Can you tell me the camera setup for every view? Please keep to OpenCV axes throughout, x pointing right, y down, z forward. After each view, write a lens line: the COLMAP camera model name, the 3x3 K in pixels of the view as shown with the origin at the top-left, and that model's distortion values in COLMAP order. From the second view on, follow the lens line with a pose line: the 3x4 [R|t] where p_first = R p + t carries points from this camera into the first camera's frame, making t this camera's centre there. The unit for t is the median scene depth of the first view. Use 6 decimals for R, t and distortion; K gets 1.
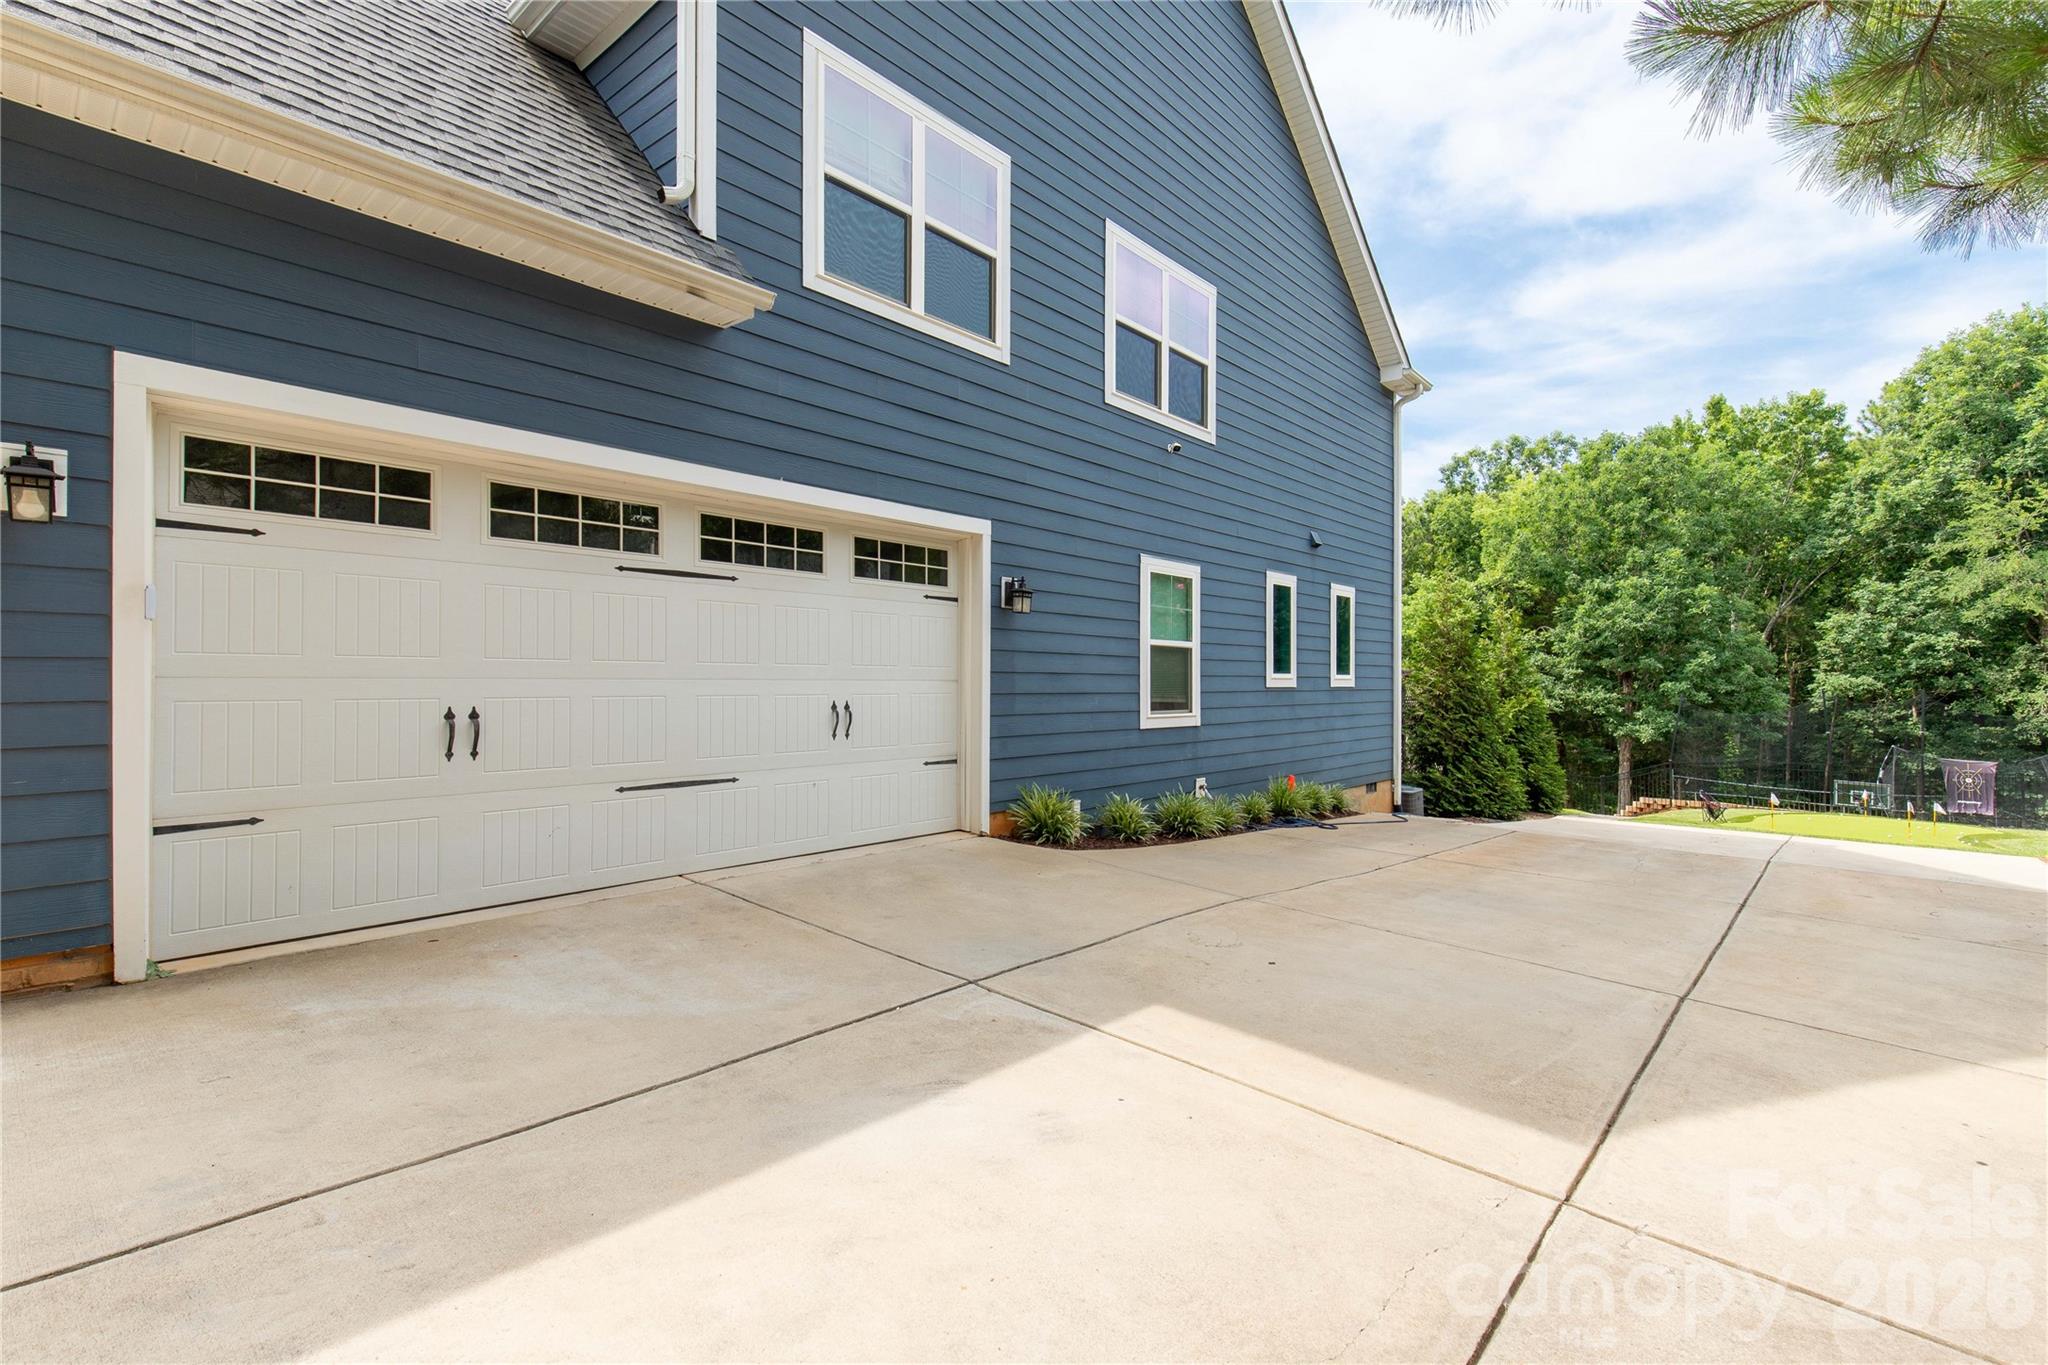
lens RADIAL K [[928.4, 0, 1055.5], [0, 928.4, 628.8], [0, 0, 1]] dist [0.011654, -0.000902]
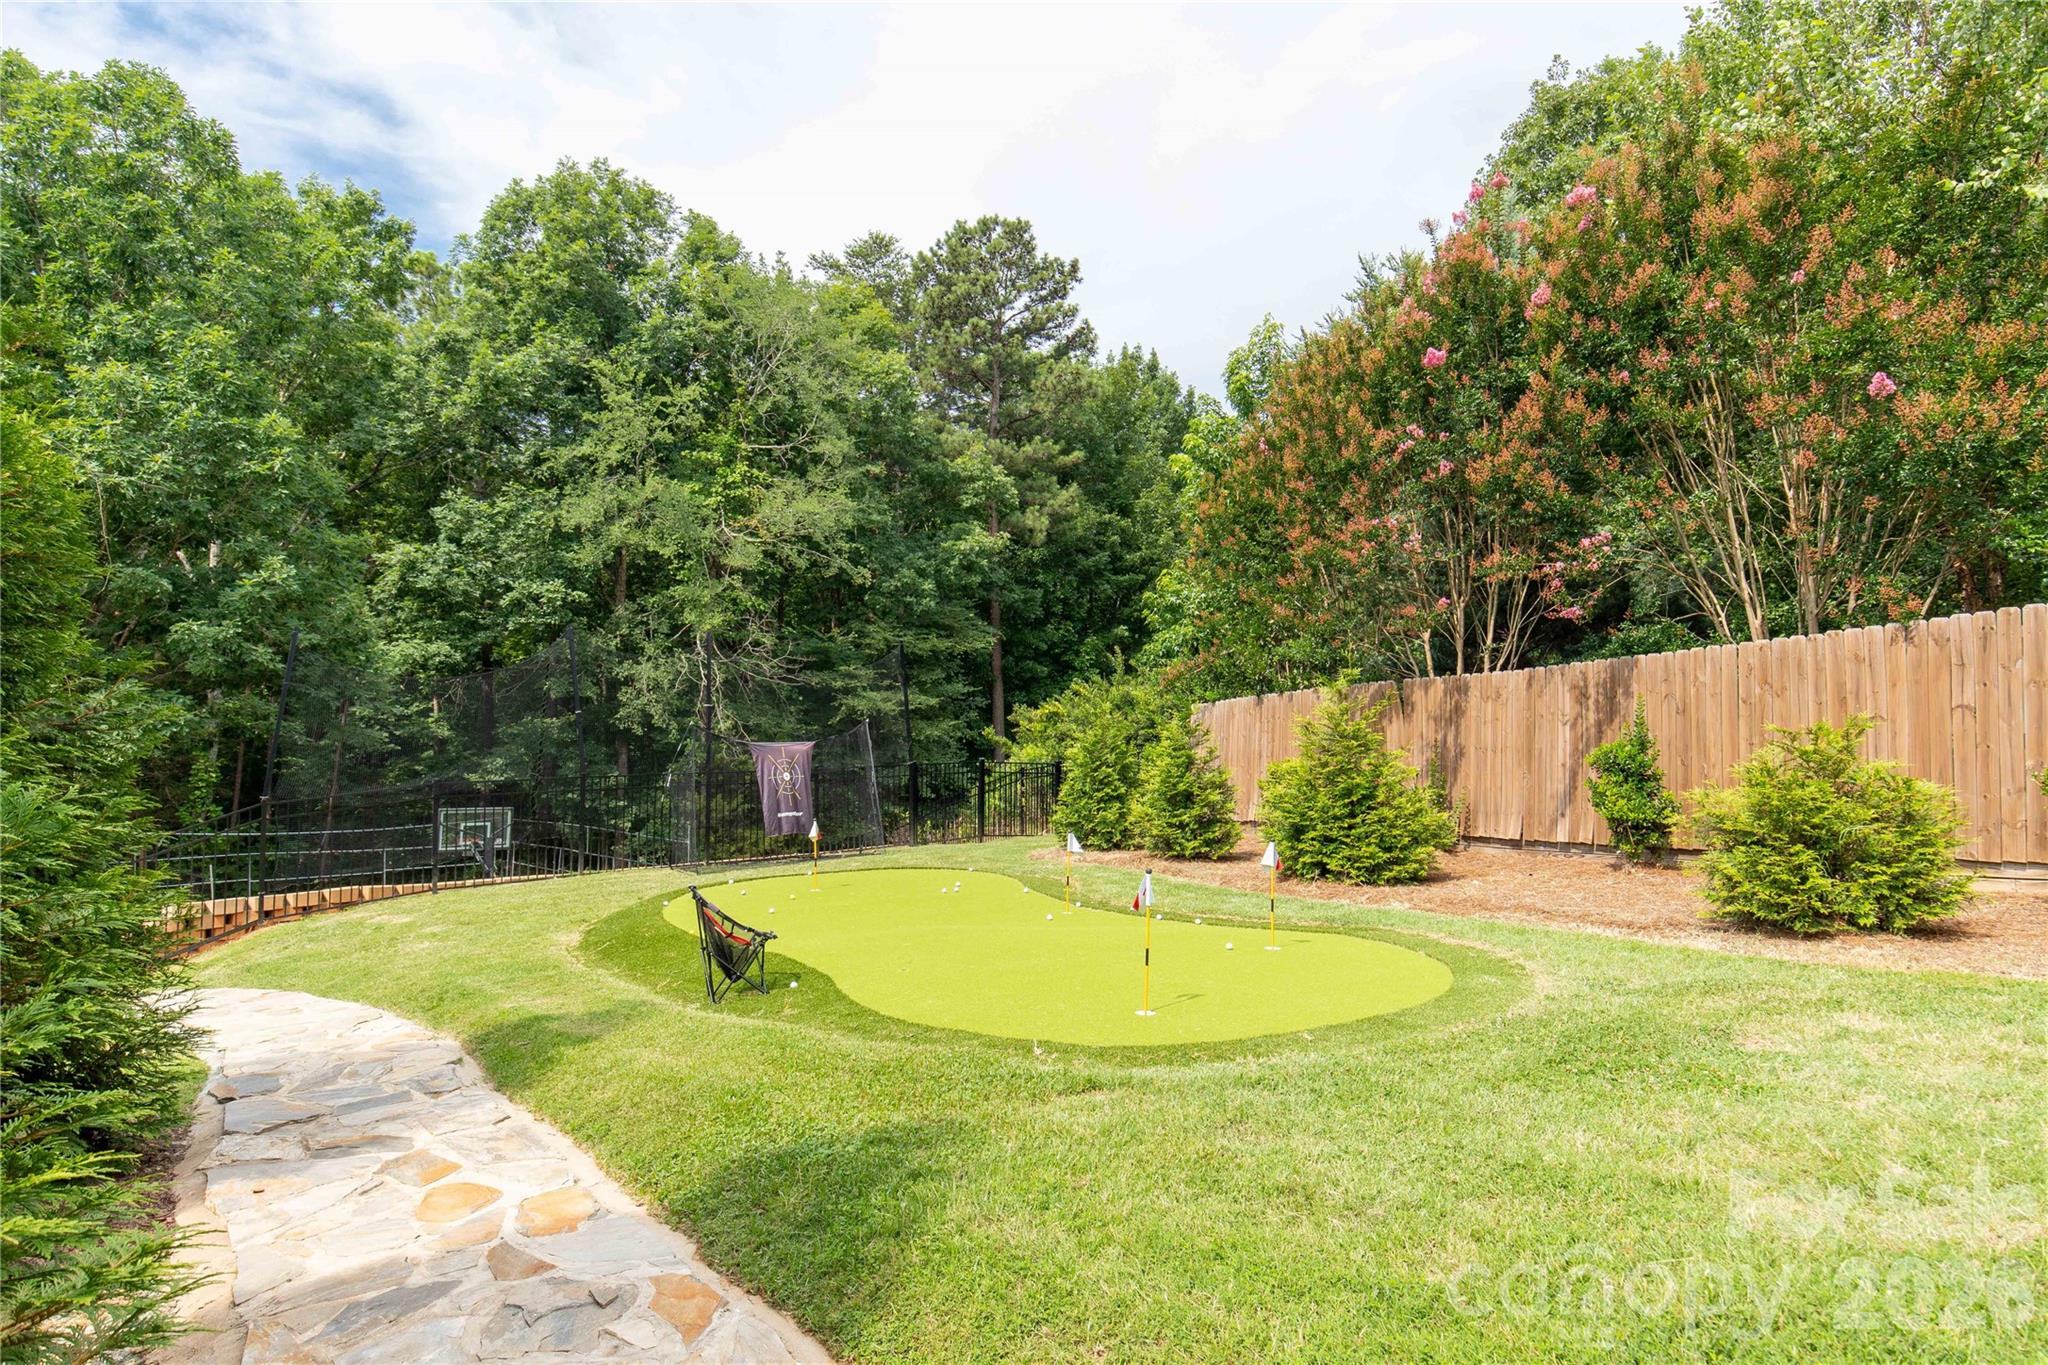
lens RADIAL K [[1141.9, 0, 1031.1], [0, 1141.9, 674.5], [0, 0, 1]] dist [-0.002174, -0.000099]
pose [[0.226235, 0.016169, 0.973939, 0.213010], [-0.049445, 0.998764, -0.005095, 0.061467], [-0.972817, -0.047004, 0.226755, 0.464518]]
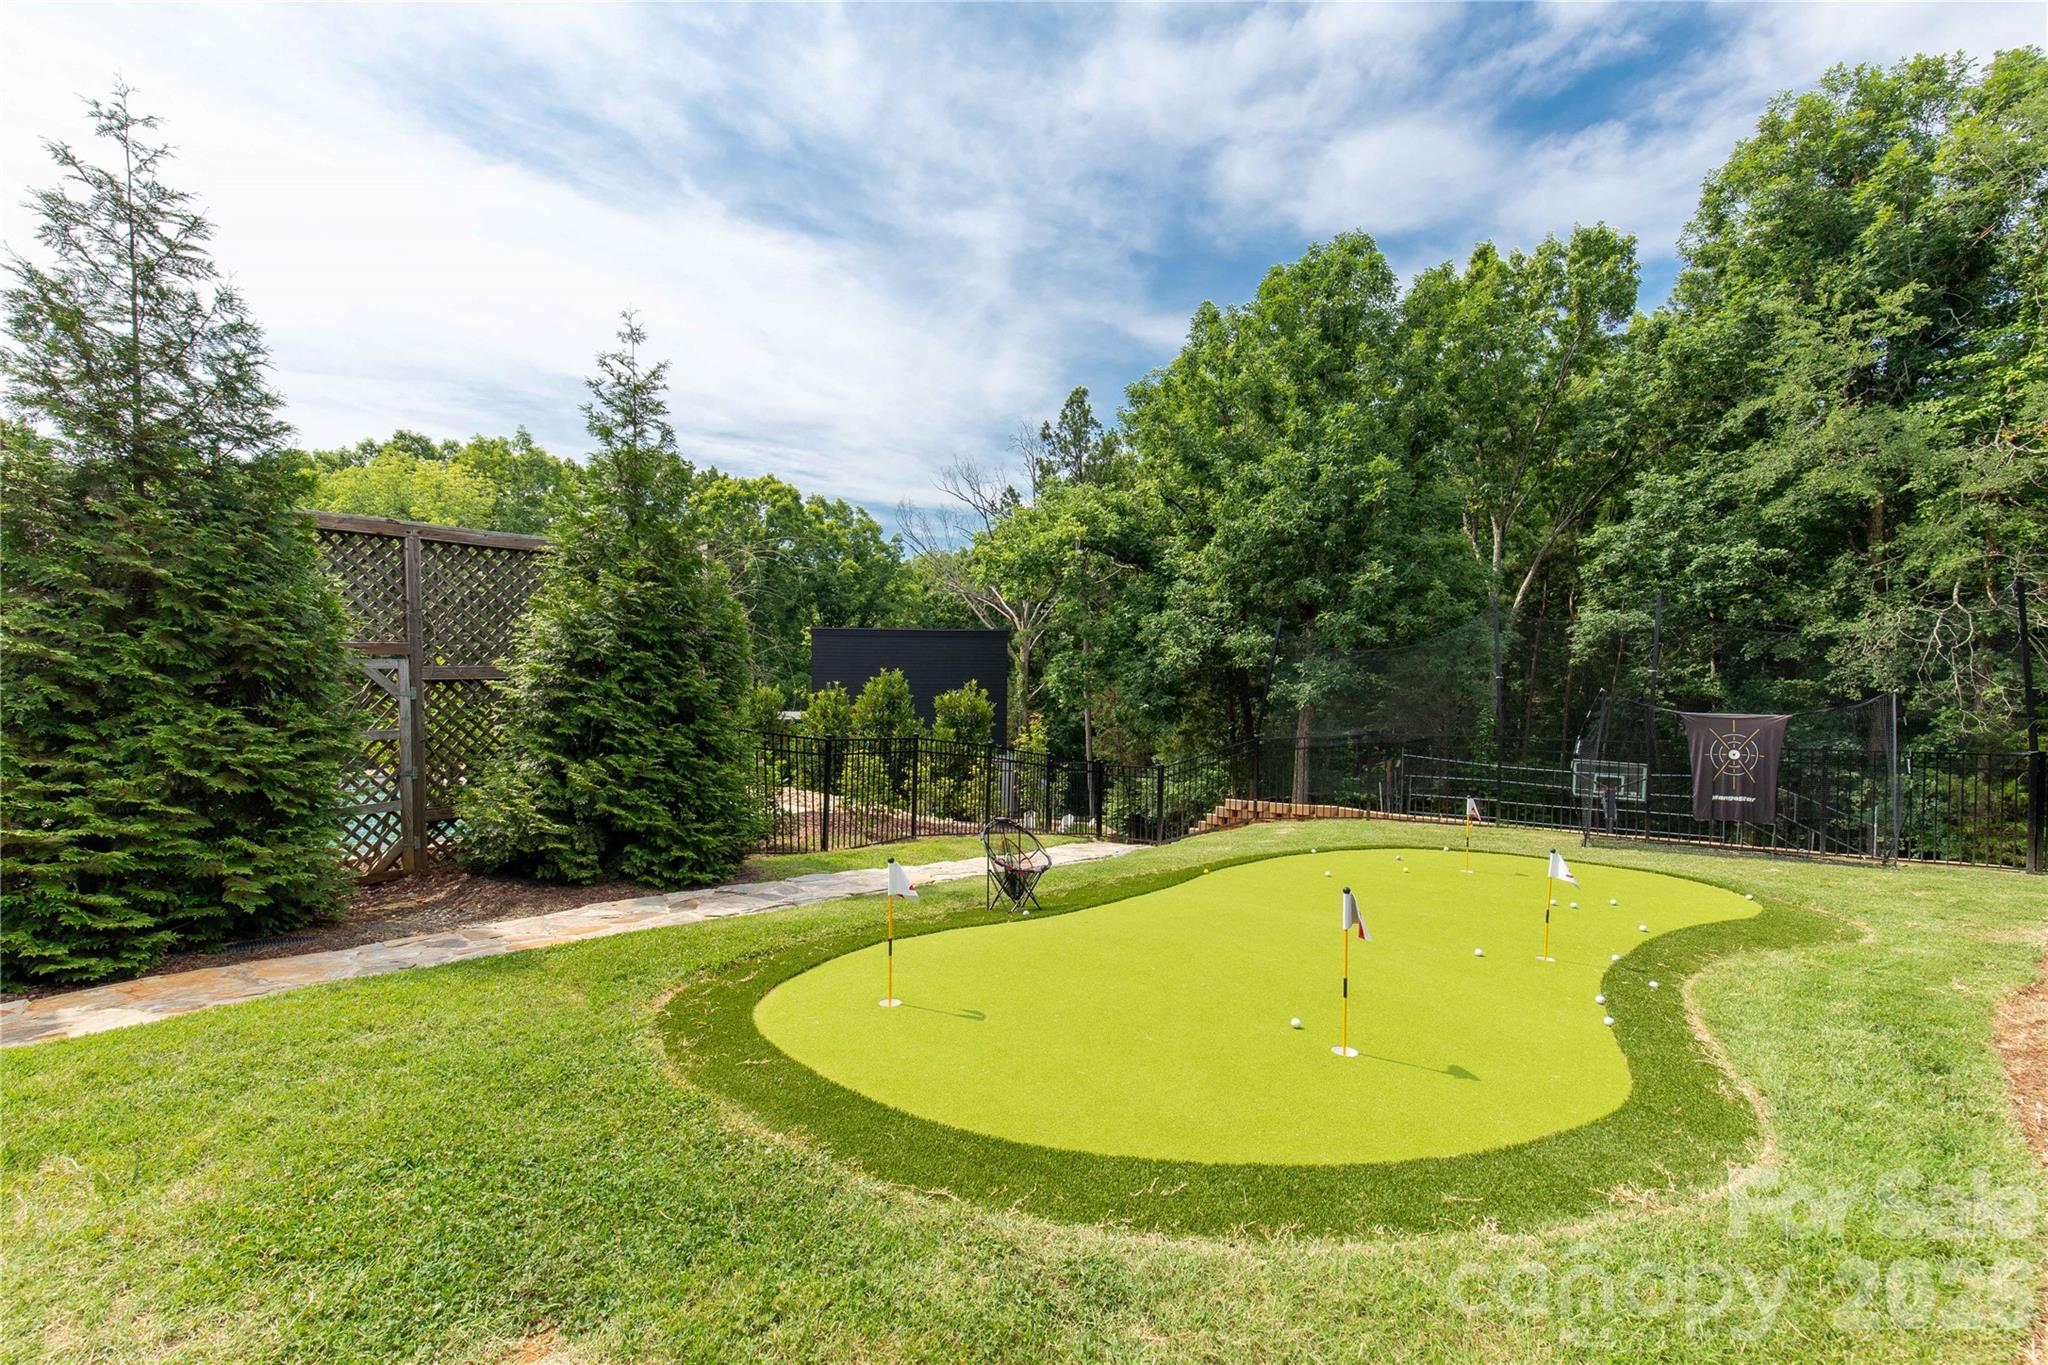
lens RADIAL K [[928.4, 0, 1027.6], [0, 928.4, 684.2], [0, 0, 1]] dist [0.011654, -0.000902]
pose [[0.996614, -0.017380, 0.080363, 0.375064], [0.011587, 0.997338, 0.071994, 0.054169], [-0.081400, -0.070819, 0.994162, 0.357568]]
